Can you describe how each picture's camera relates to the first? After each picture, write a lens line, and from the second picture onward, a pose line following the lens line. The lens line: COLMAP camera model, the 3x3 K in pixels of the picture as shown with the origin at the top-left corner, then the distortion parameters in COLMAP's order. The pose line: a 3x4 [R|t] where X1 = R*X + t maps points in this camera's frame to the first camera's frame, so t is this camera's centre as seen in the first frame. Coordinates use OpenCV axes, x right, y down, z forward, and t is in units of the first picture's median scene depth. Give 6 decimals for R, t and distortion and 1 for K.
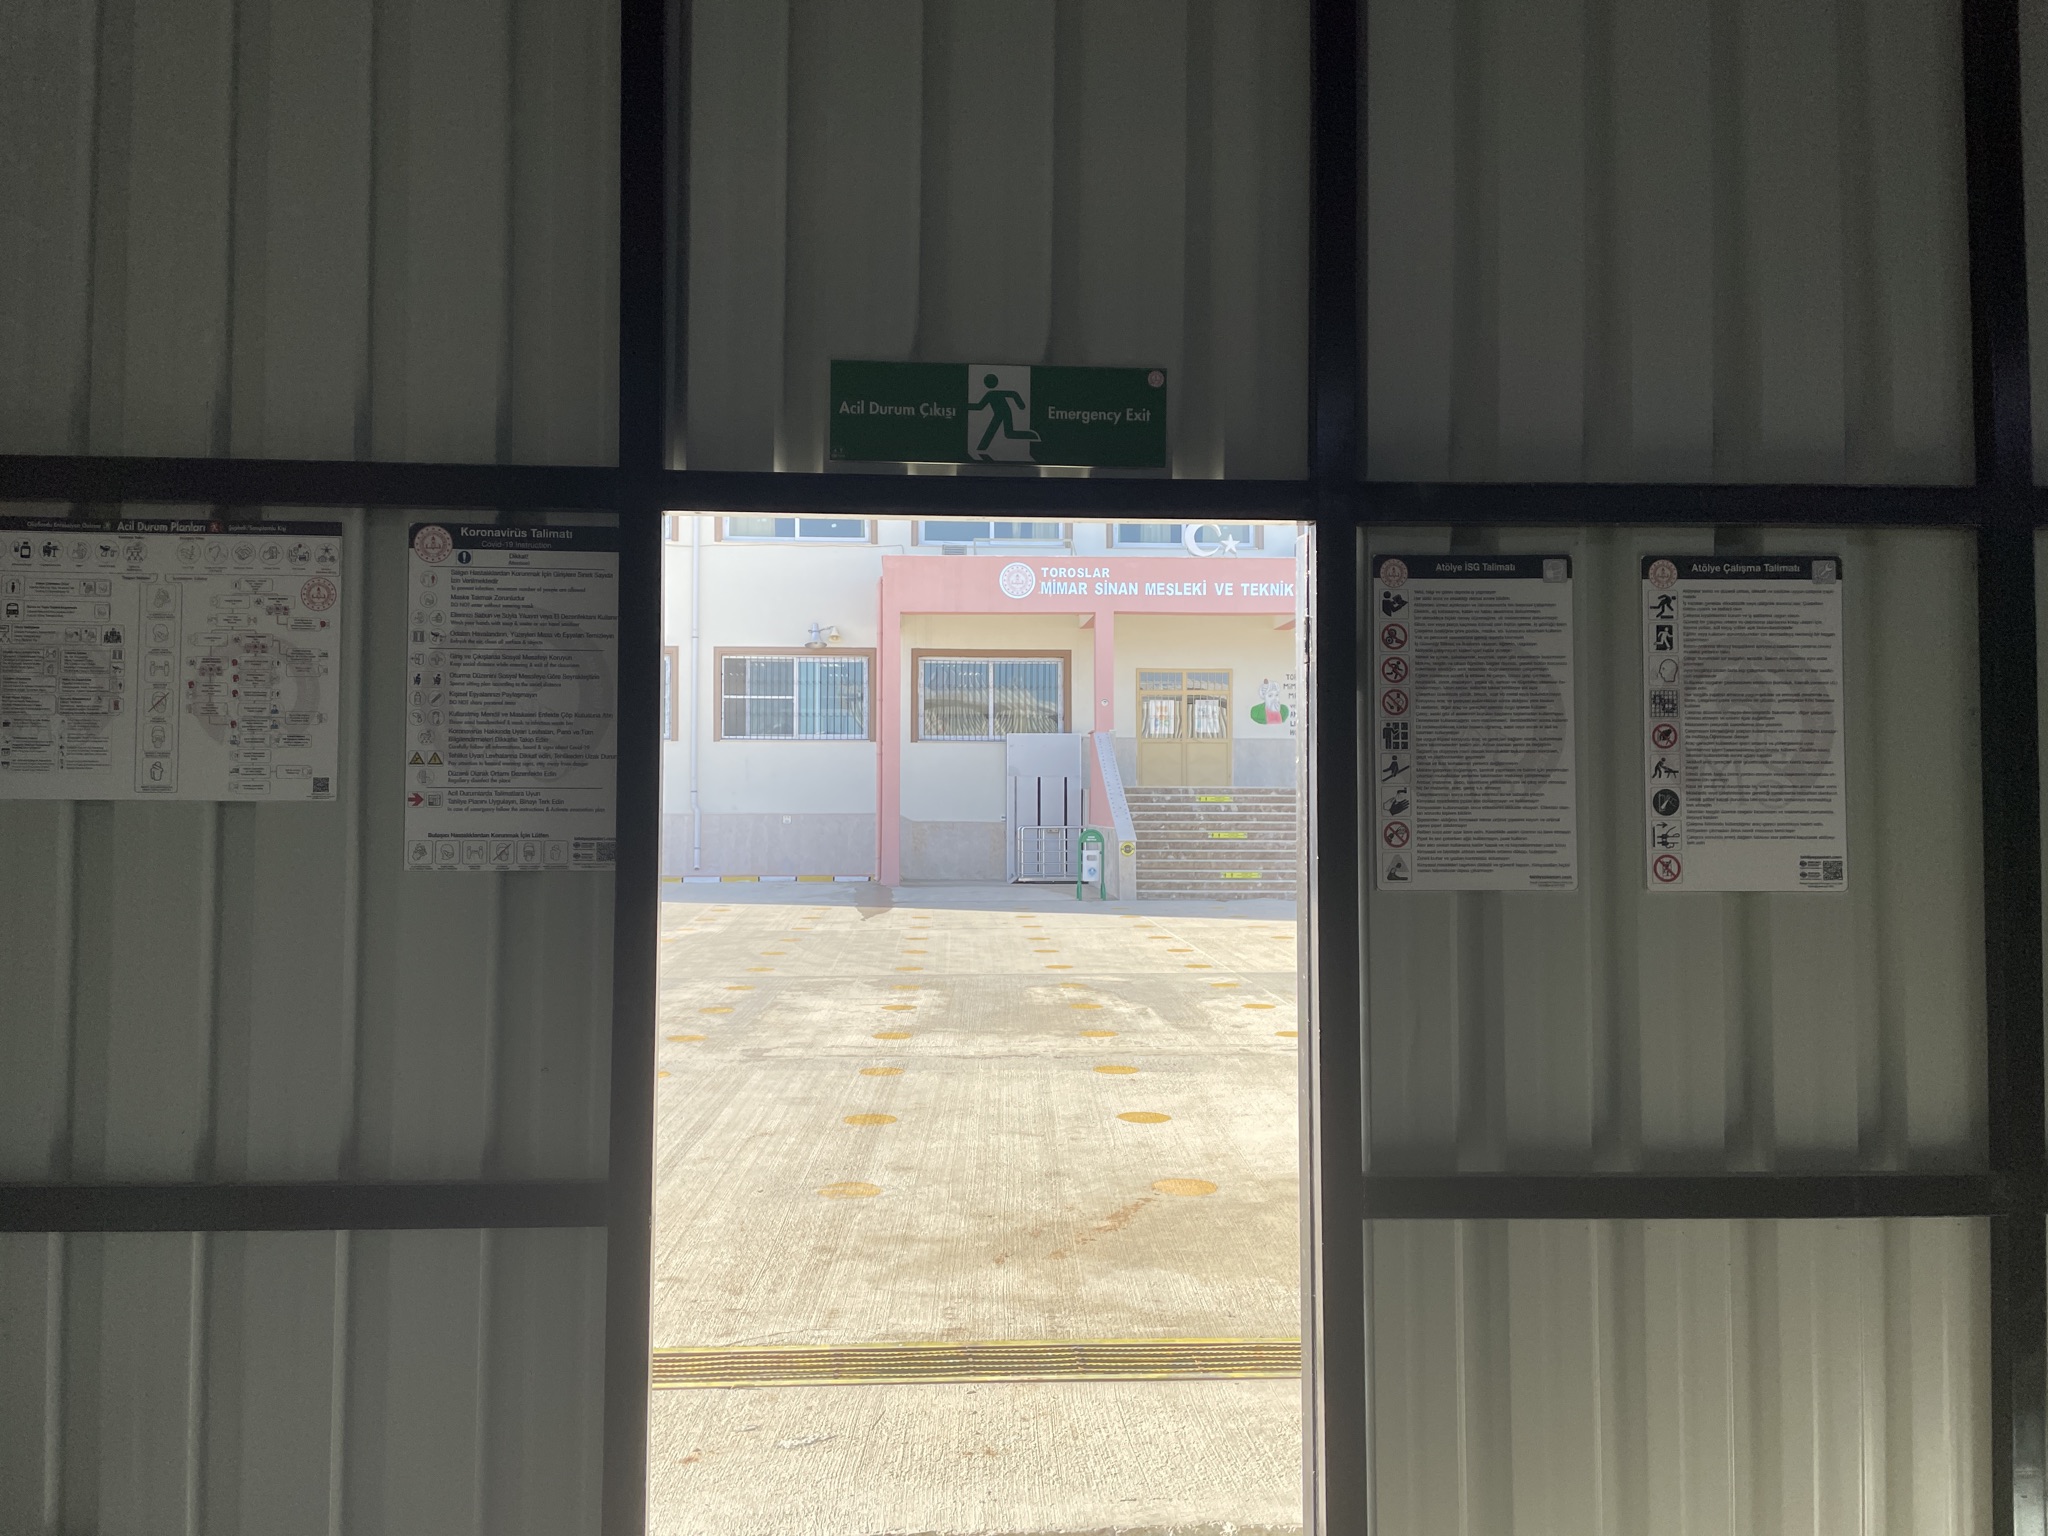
lens RADIAL K [[1519.2, 0, 1035.1], [0, 1519.2, 761.7], [0, 0, 1]] dist [0.094485, -0.105651]
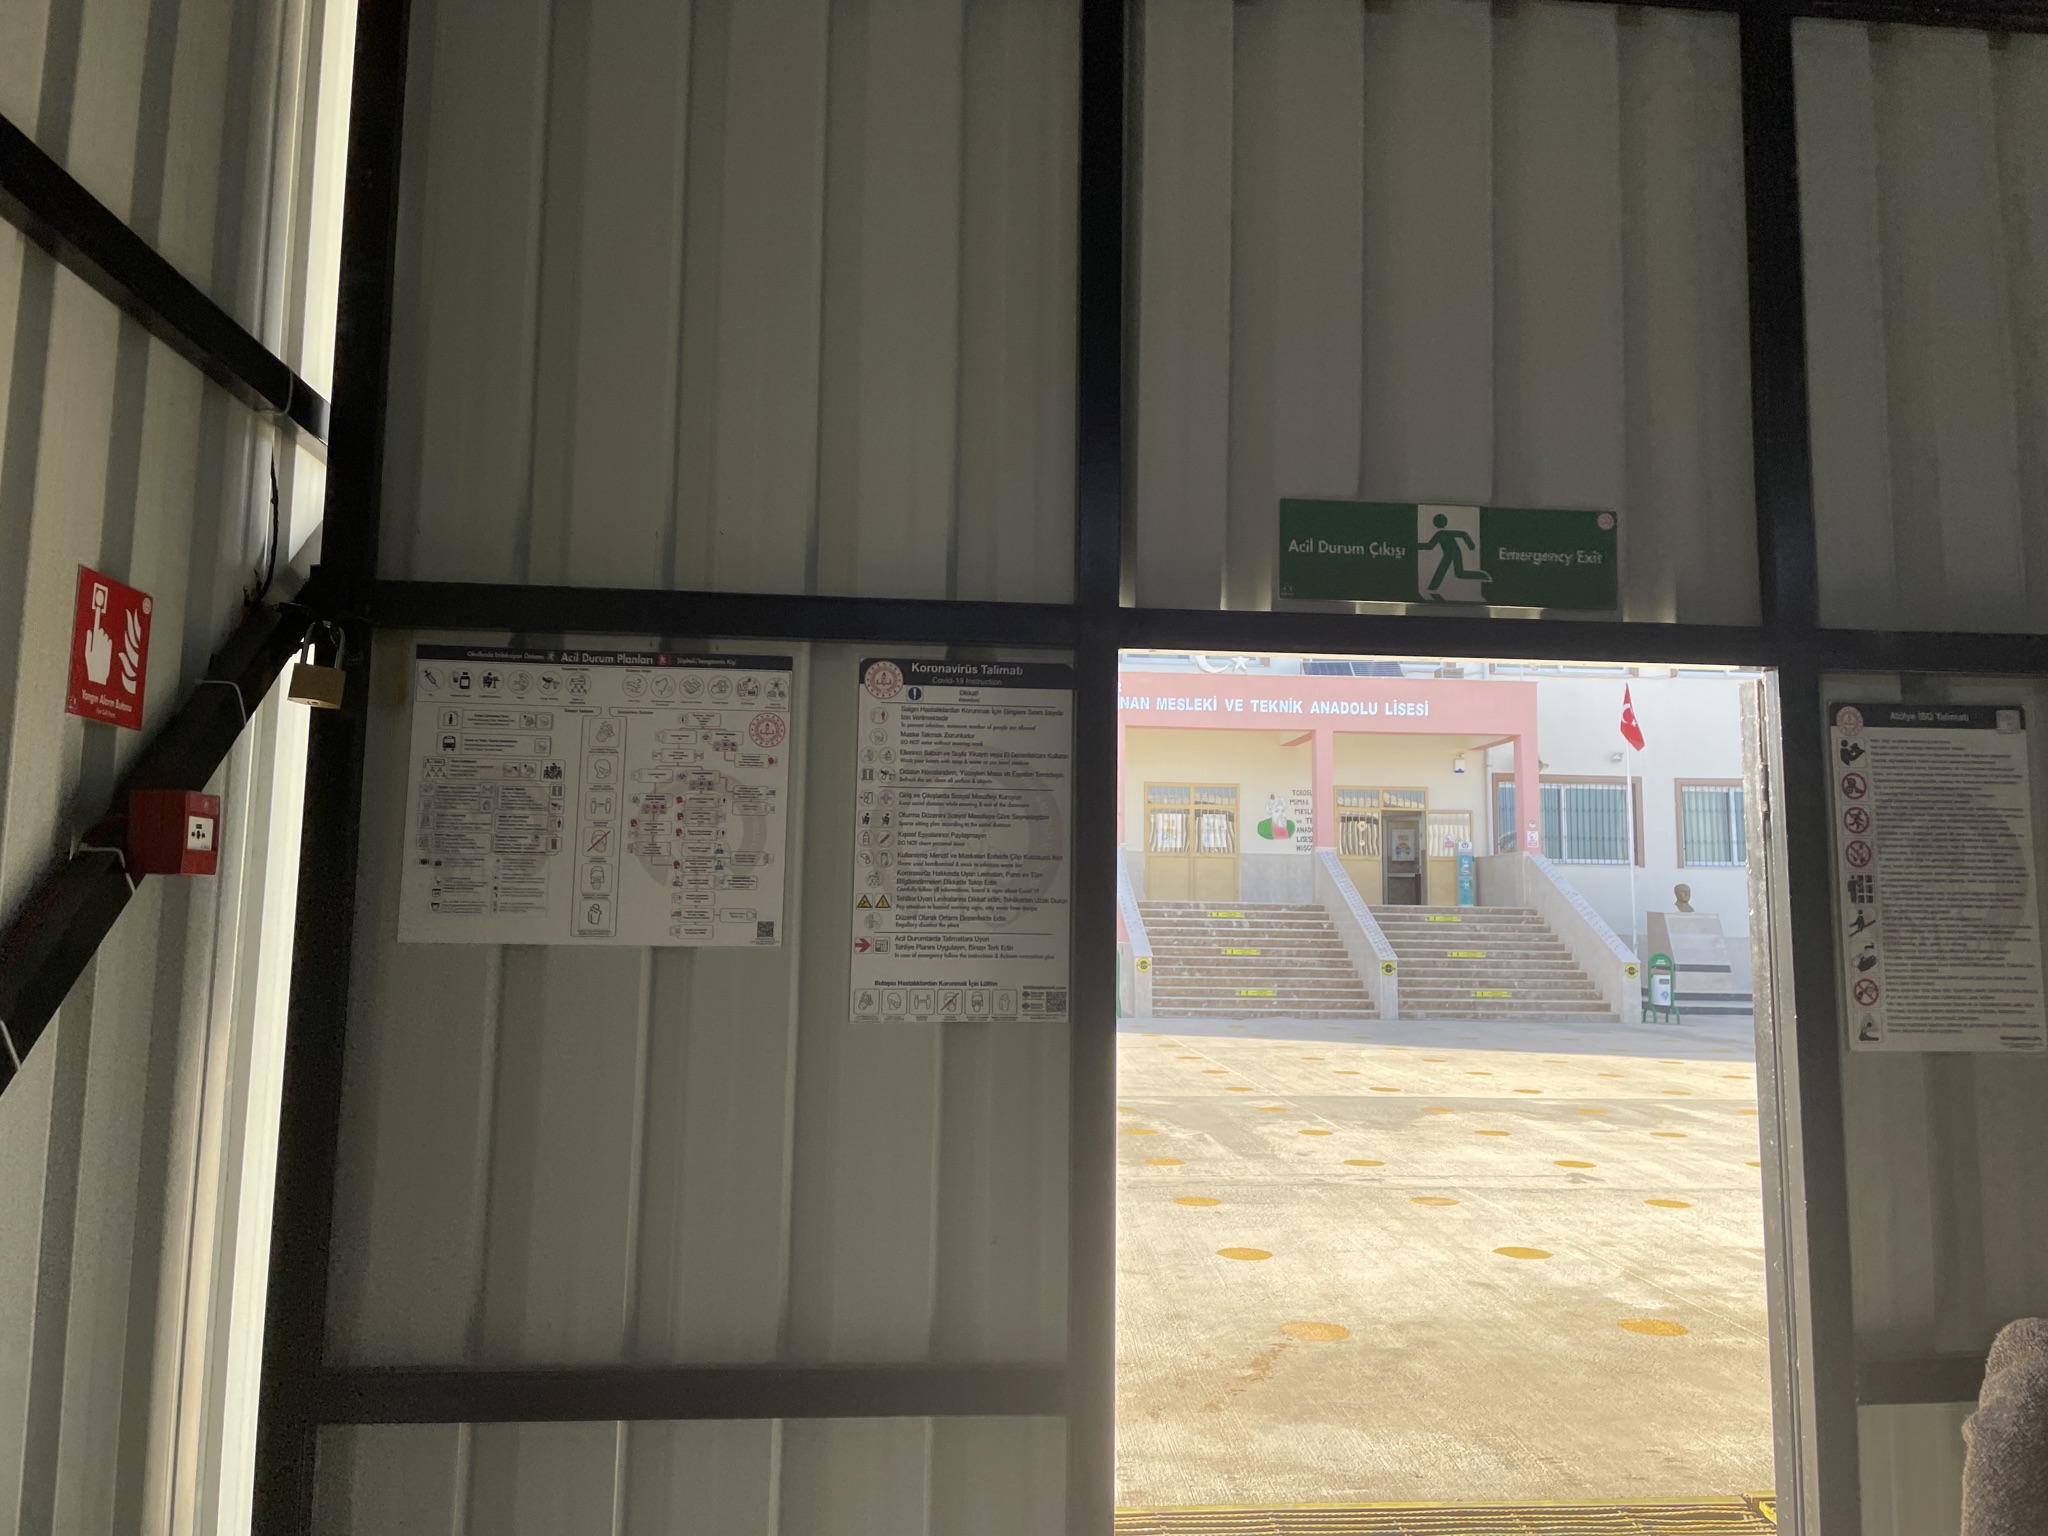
lens RADIAL K [[1519.2, 0, 1043.7], [0, 1519.2, 748.5], [0, 0, 1]] dist [0.094485, -0.105651]
pose [[0.998848, 0.013866, 0.045940, -0.327173], [-0.010179, 0.996779, -0.079545, -0.022473], [-0.046895, 0.078985, 0.995772, 0.042961]]
